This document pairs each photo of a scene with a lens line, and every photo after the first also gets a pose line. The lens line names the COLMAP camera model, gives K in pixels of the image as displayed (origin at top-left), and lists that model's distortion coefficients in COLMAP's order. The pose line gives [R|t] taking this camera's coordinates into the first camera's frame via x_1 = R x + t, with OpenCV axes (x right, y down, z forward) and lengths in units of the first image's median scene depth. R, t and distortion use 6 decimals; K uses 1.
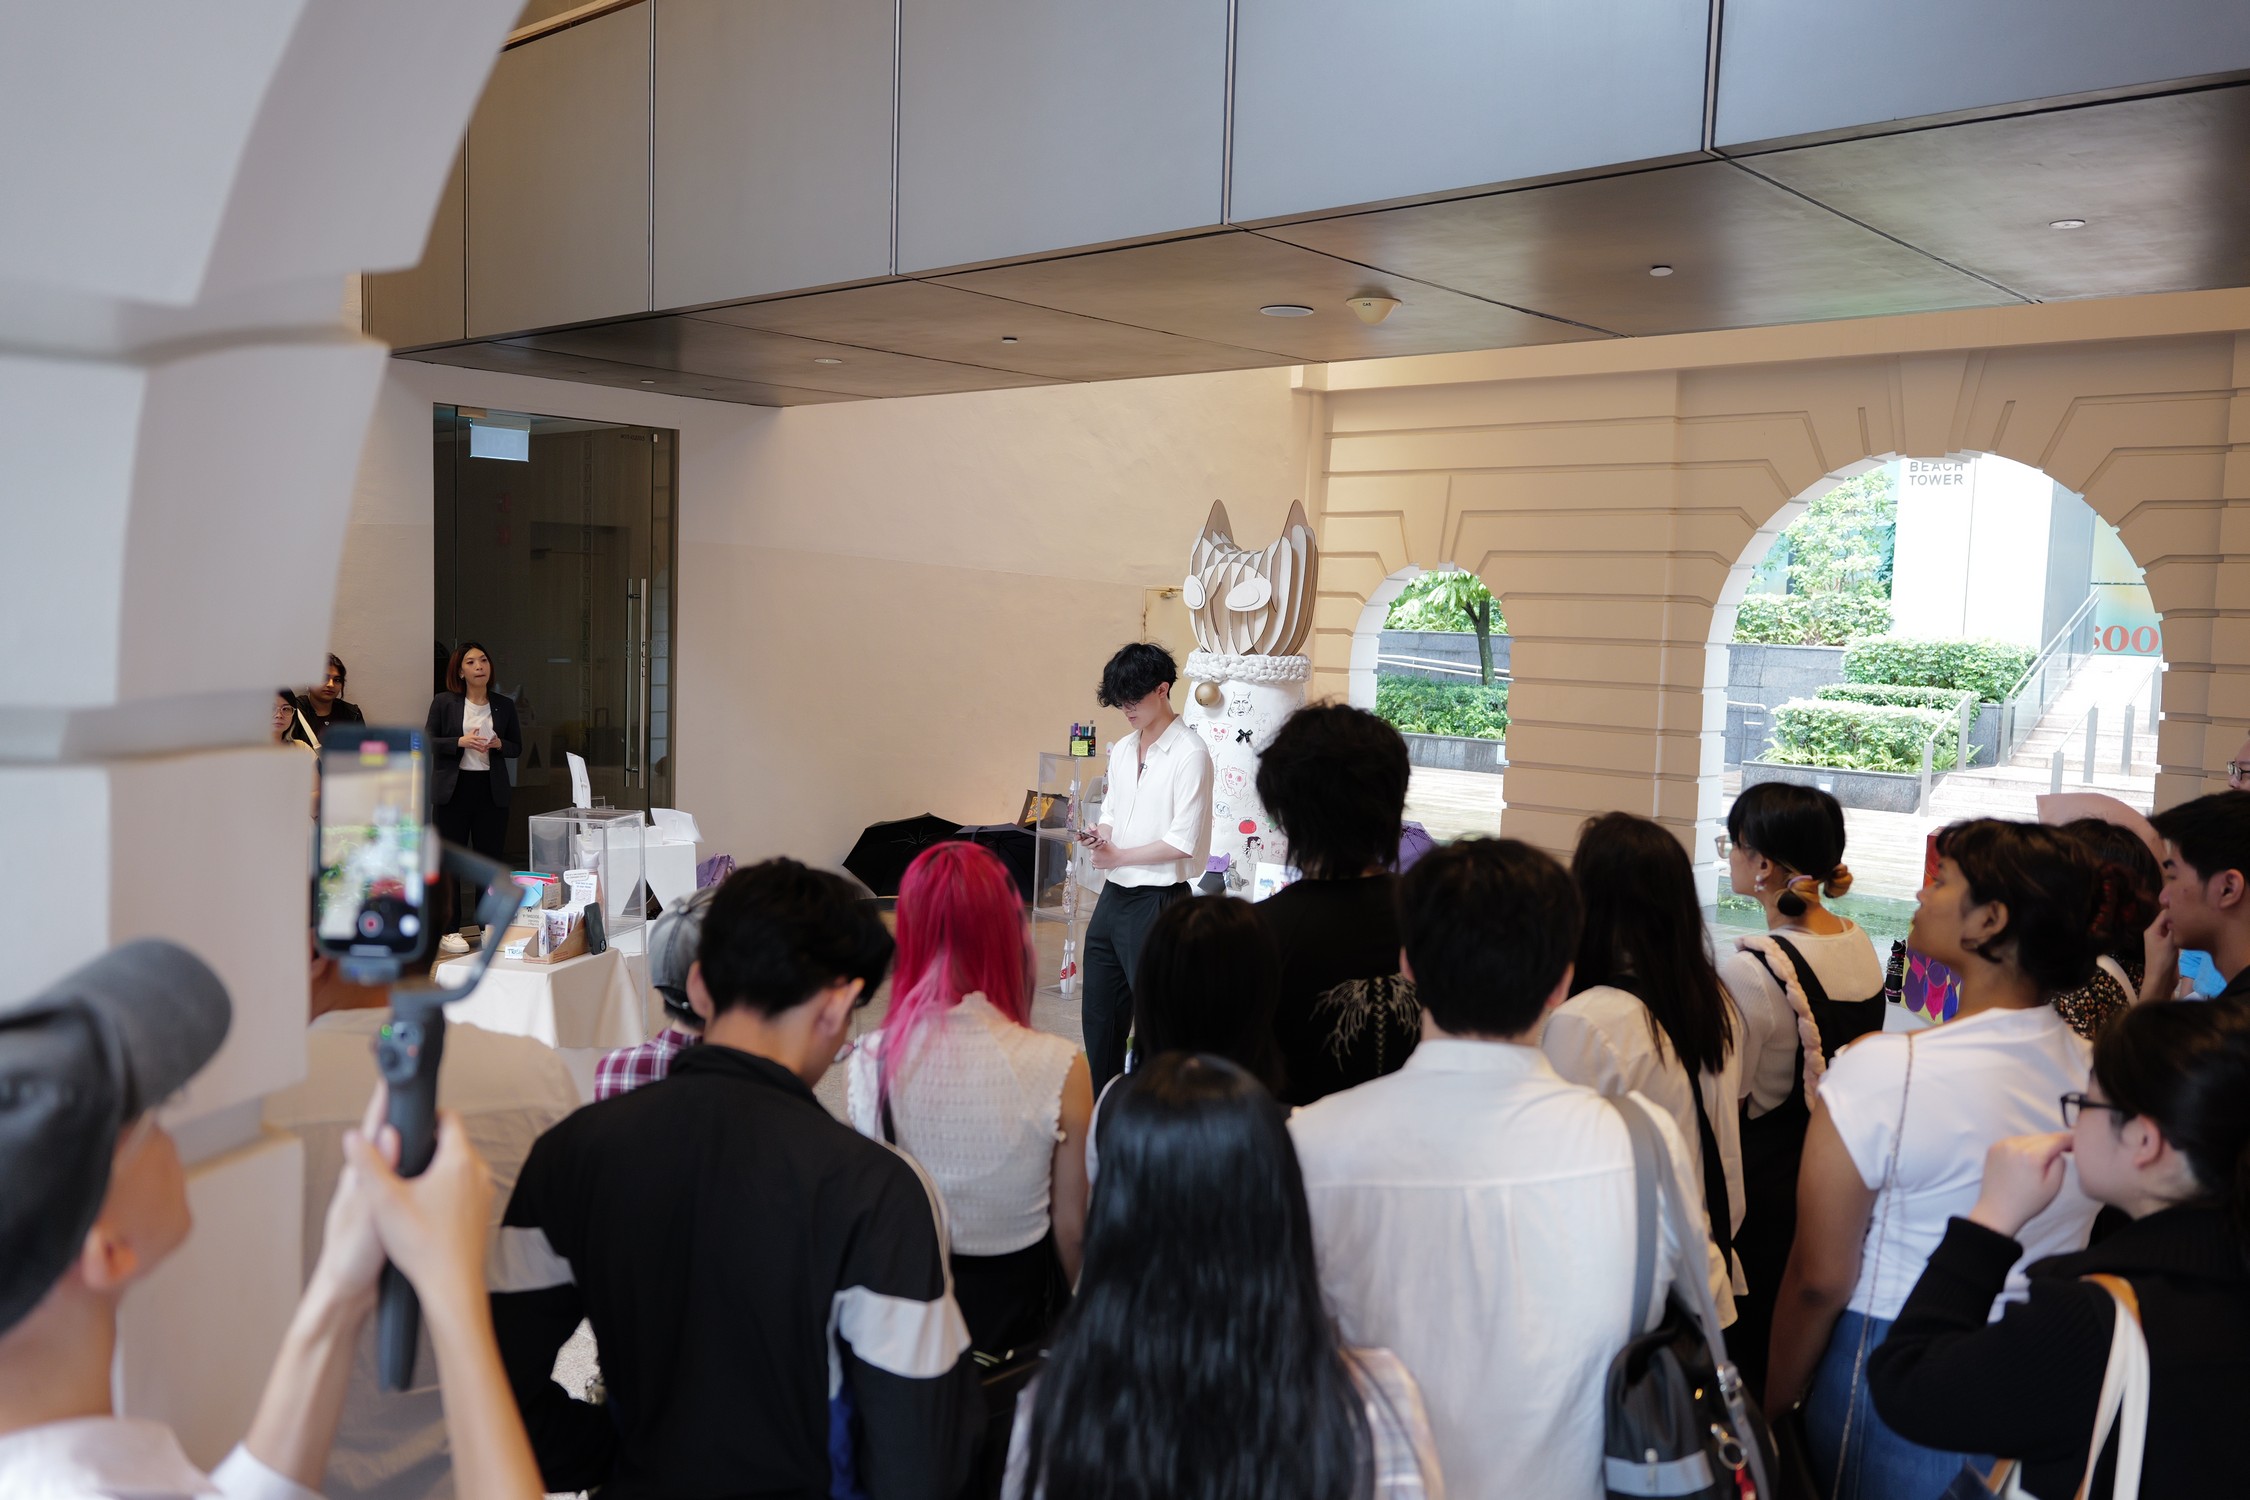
lens RADIAL K [[1783.4, 0, 1123.2], [0, 1783.4, 741.3], [0, 0, 1]] dist [-0.000974, -0.001104]
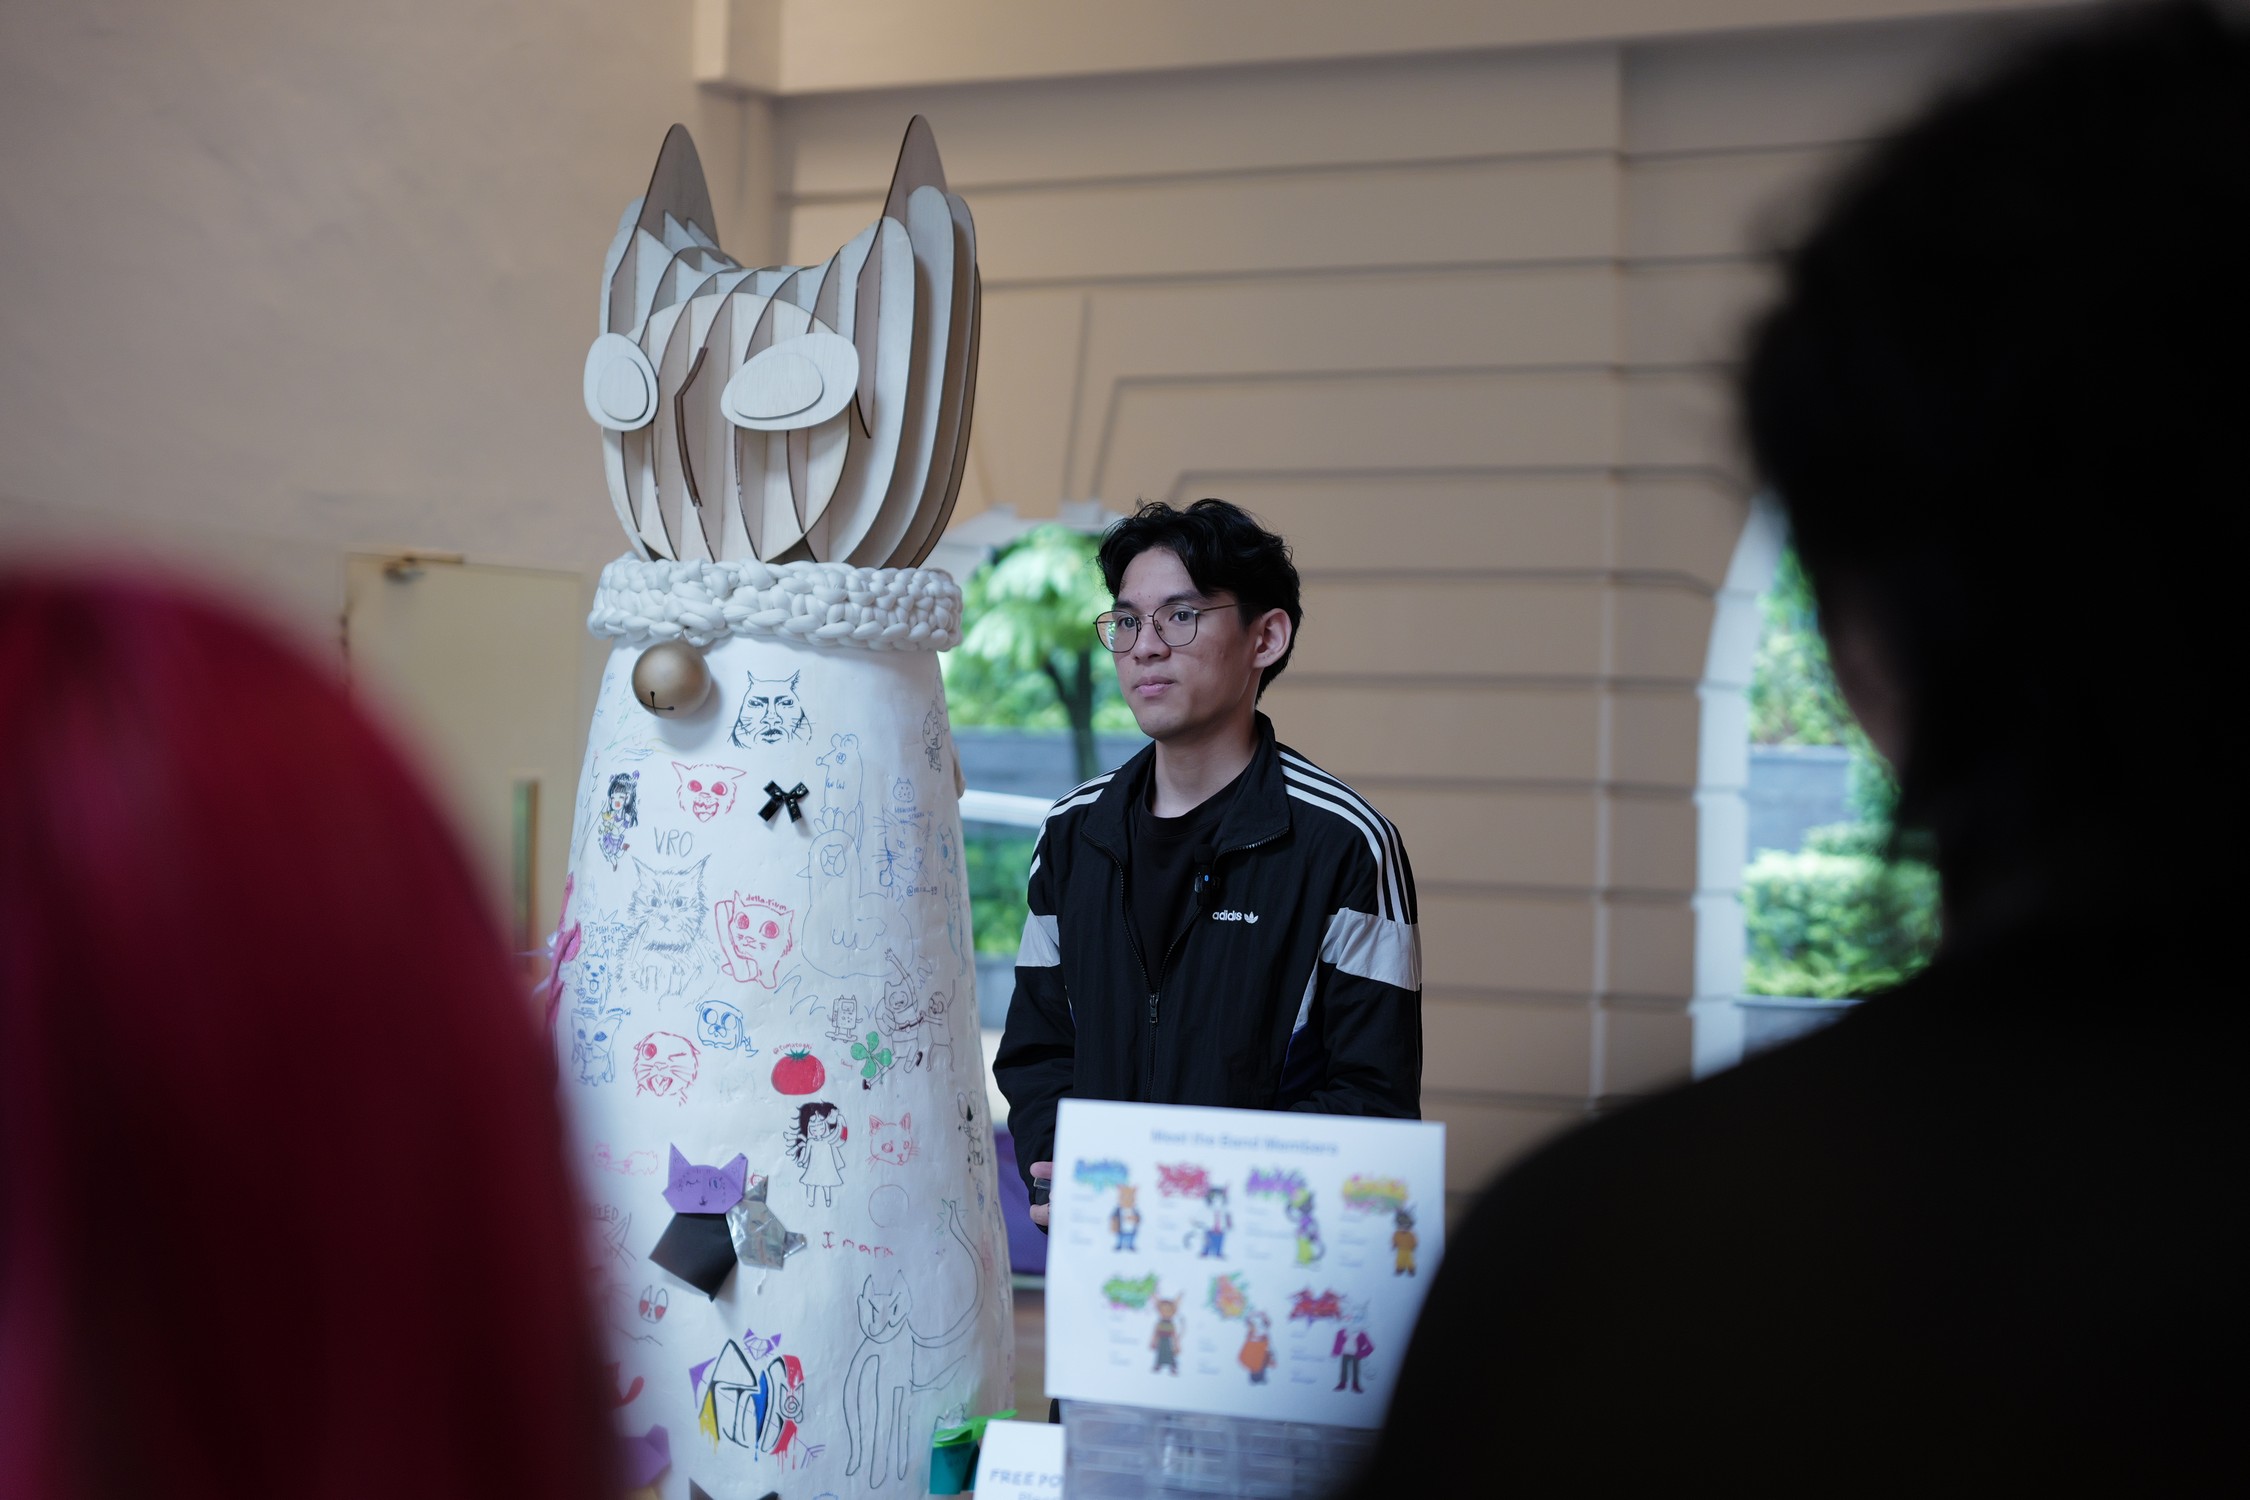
lens RADIAL K [[3823.5, 0, 1130.2], [0, 3823.5, 759.4], [0, 0, 1]] dist [0.062490, 0.000000]
pose [[0.971894, -0.005528, 0.235353, -0.037495], [0.021402, 0.997659, -0.064948, 0.036784], [-0.234443, 0.068159, 0.969737, 0.286461]]
